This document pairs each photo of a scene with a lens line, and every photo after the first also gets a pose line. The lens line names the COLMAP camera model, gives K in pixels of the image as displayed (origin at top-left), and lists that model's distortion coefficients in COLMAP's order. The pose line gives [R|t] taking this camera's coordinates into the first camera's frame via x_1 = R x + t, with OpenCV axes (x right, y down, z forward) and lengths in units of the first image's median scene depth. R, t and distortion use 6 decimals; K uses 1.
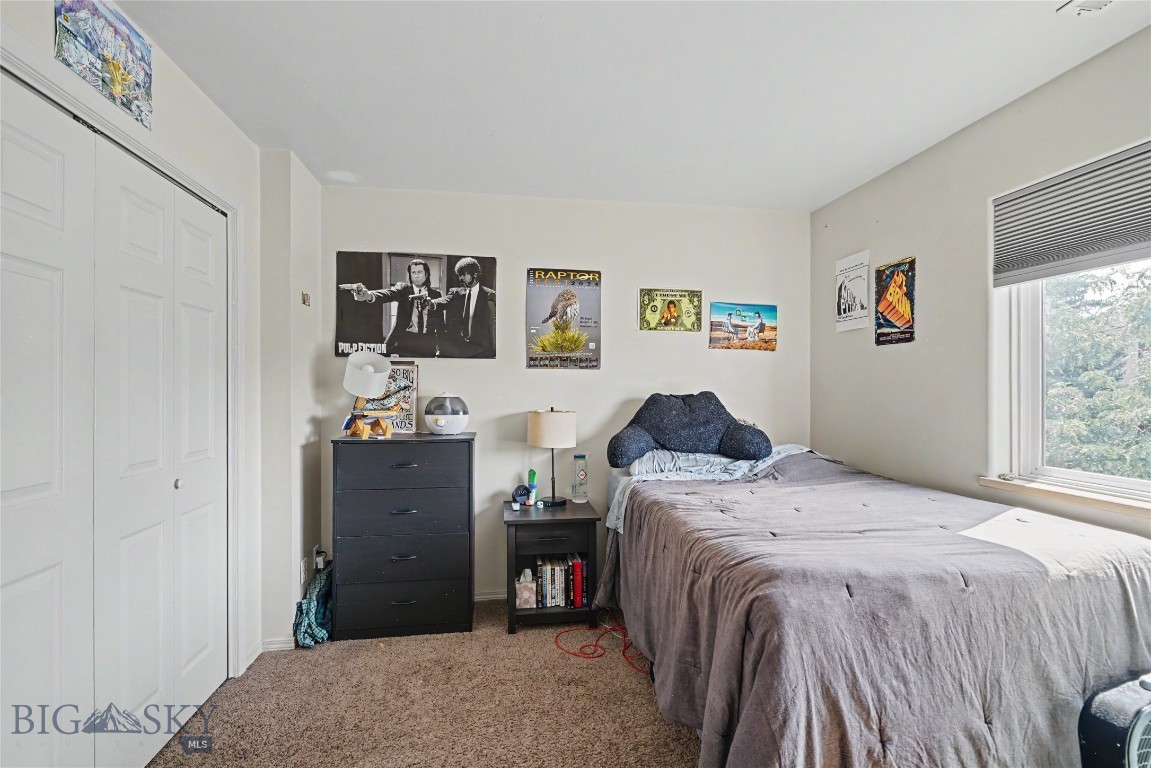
lens RADIAL K [[521.0, 0, 571.1], [0, 521.0, 390.4], [0, 0, 1]] dist [0.002778, -0.001131]
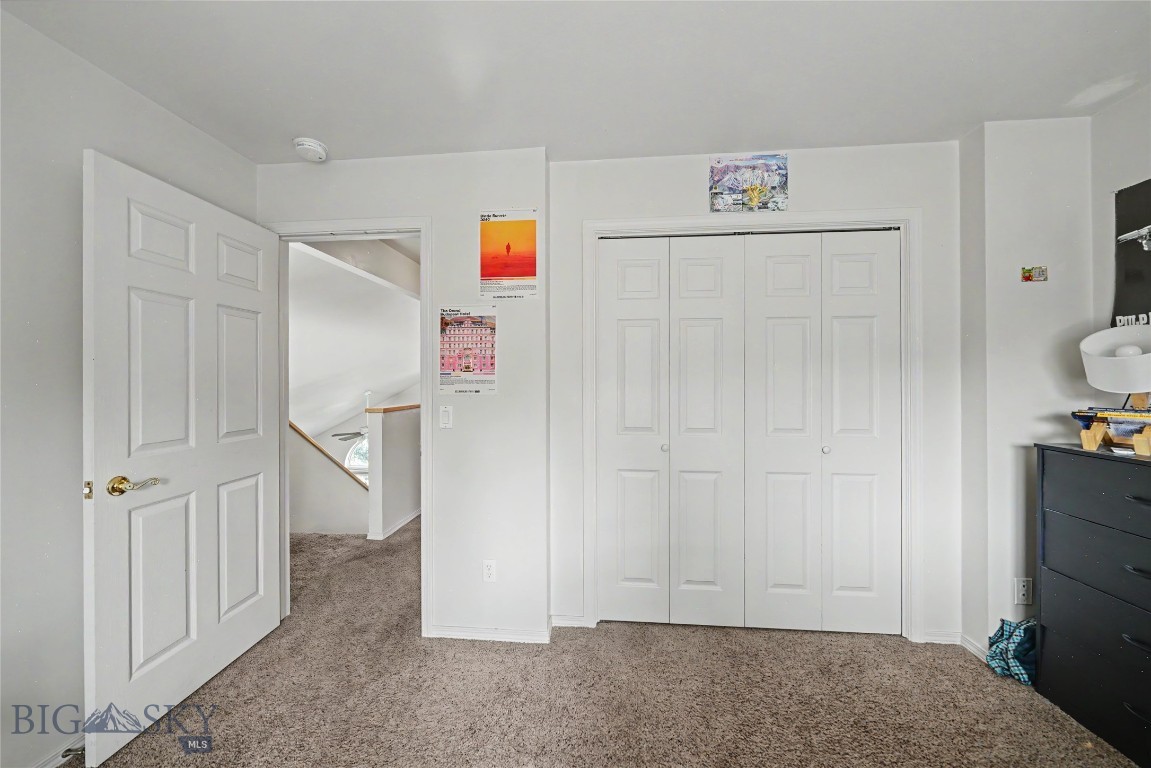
lens RADIAL K [[416.8, 0, 571.8], [0, 416.8, 380.1], [0, 0, 1]] dist [-0.000572, -0.000004]
pose [[-0.238921, 0.000757, -0.971039, 0.460565], [0.000483, 1.000000, 0.000660, -0.005419], [0.971039, -0.000311, -0.238921, 0.606608]]
